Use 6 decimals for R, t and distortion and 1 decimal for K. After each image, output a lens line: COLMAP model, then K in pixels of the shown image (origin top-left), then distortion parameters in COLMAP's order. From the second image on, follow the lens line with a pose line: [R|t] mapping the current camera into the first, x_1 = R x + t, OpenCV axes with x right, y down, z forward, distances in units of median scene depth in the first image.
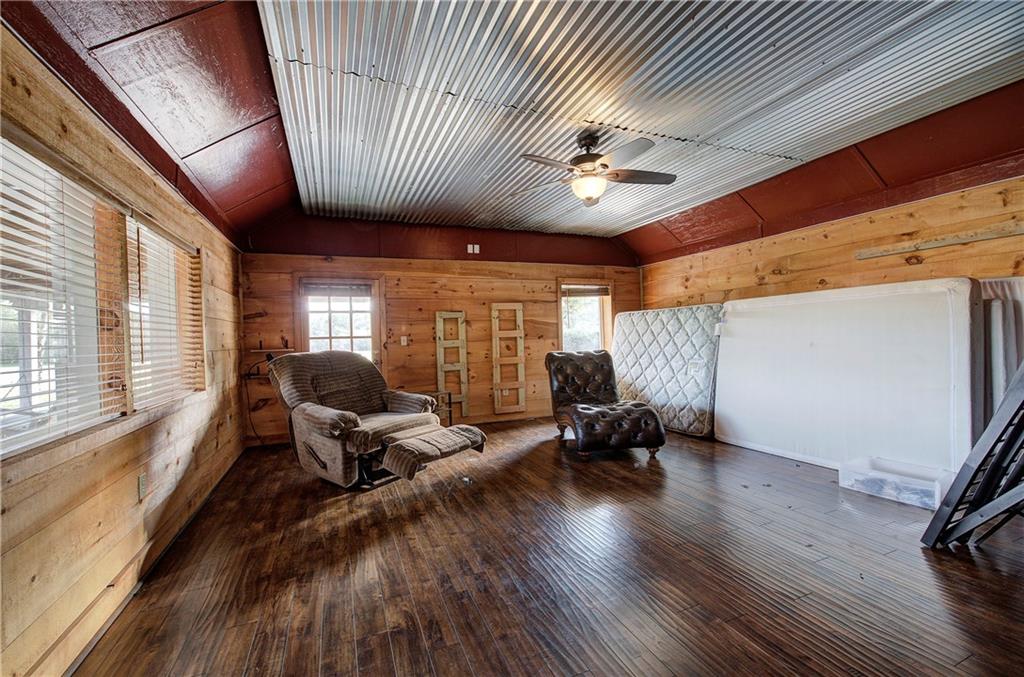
lens RADIAL K [[435.0, 0, 512.0], [0, 435.0, 338.5], [0, 0, 1]] dist [-0.000472, -0.000725]
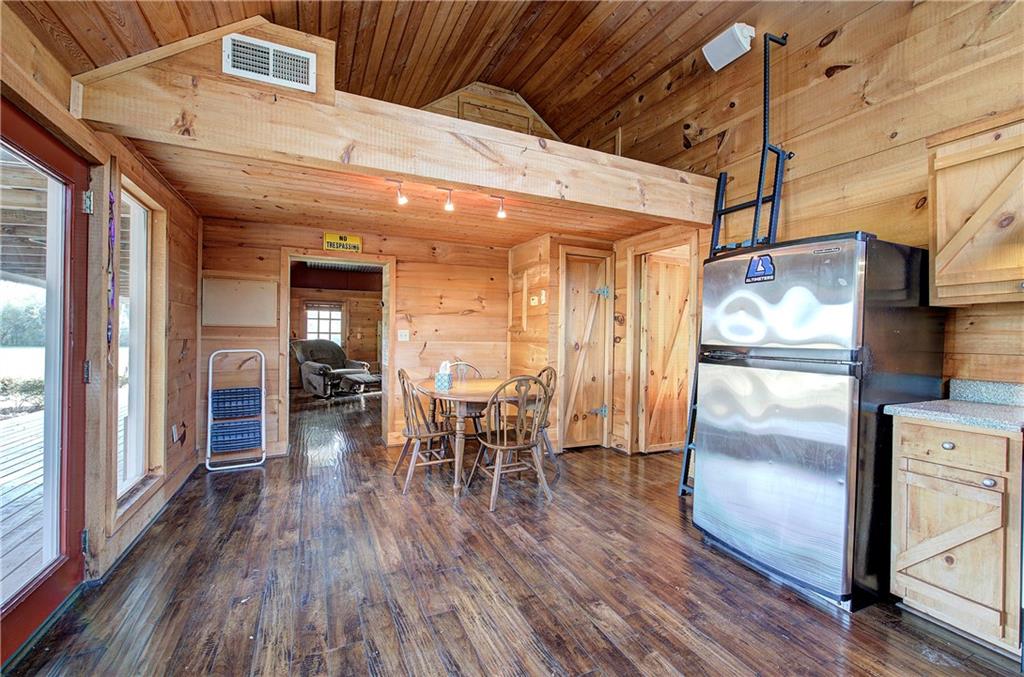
lens RADIAL K [[435.0, 0, 512.0], [0, 435.0, 338.5], [0, 0, 1]] dist [-0.000472, -0.000725]
pose [[0.997941, 0.046510, 0.044158, 0.331016], [-0.046347, 0.998914, -0.004722, -0.006141], [-0.044329, 0.002666, 0.999013, -0.901094]]
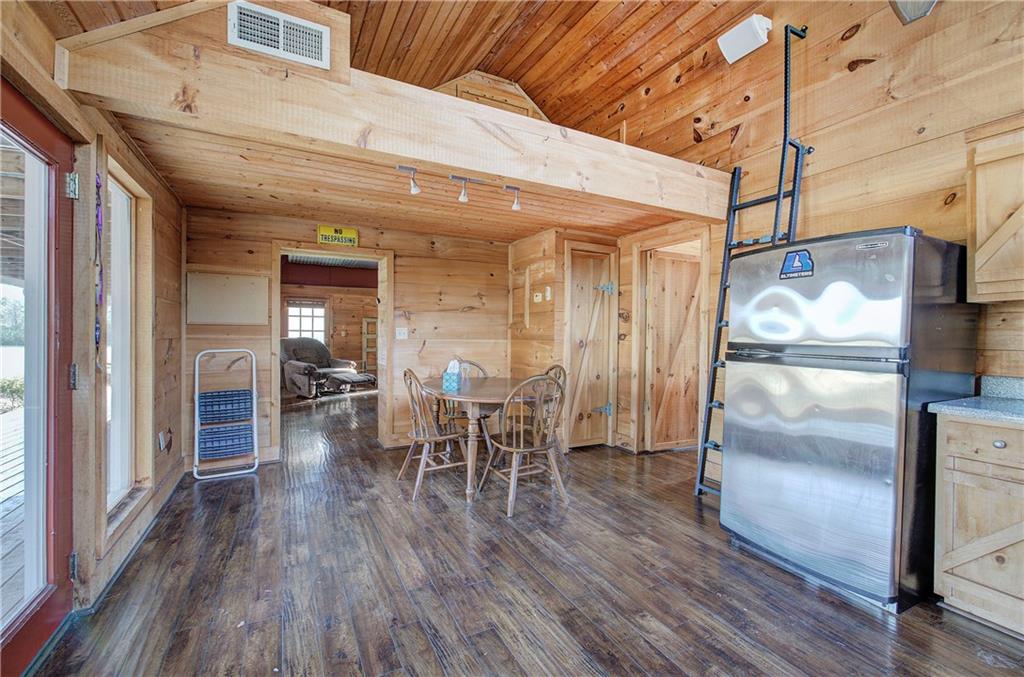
lens RADIAL K [[435.0, 0, 512.0], [0, 435.0, 338.5], [0, 0, 1]] dist [-0.000472, -0.000725]
pose [[0.994343, 0.041705, 0.097685, 0.277839], [-0.041940, 0.999120, 0.000356, -0.005581], [-0.097584, -0.004450, 0.995217, -0.871562]]
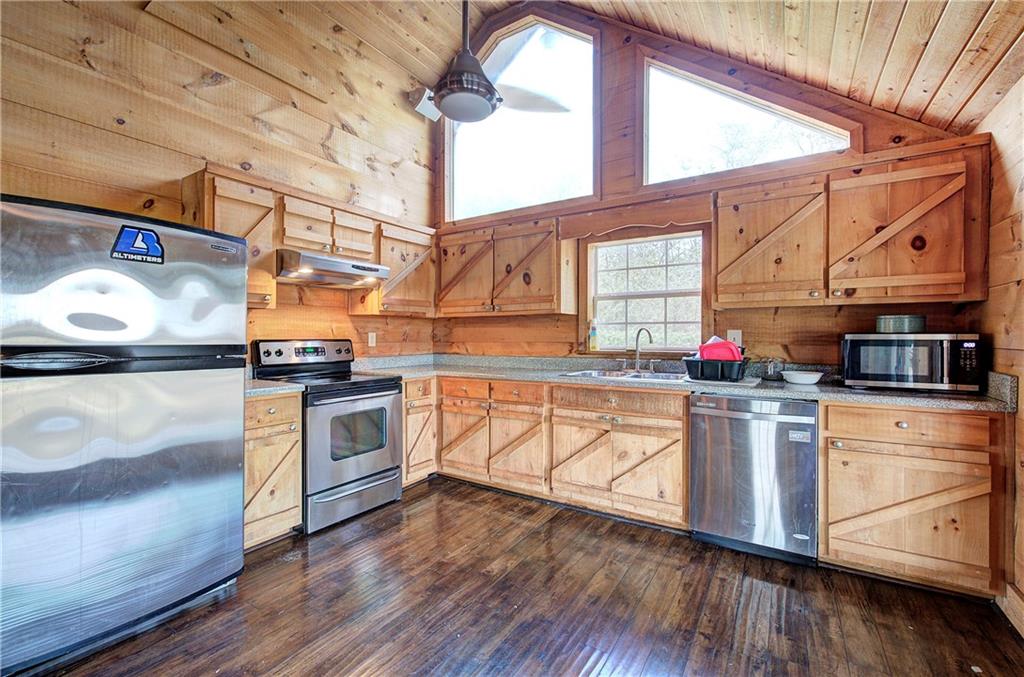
lens RADIAL K [[435.0, 0, 512.0], [0, 435.0, 338.5], [0, 0, 1]] dist [-0.000472, -0.000725]
pose [[-0.577648, 0.027057, 0.815838, 0.145314], [0.019979, 0.999620, -0.019006, -0.004112], [-0.816042, 0.005321, -0.577969, -0.500941]]
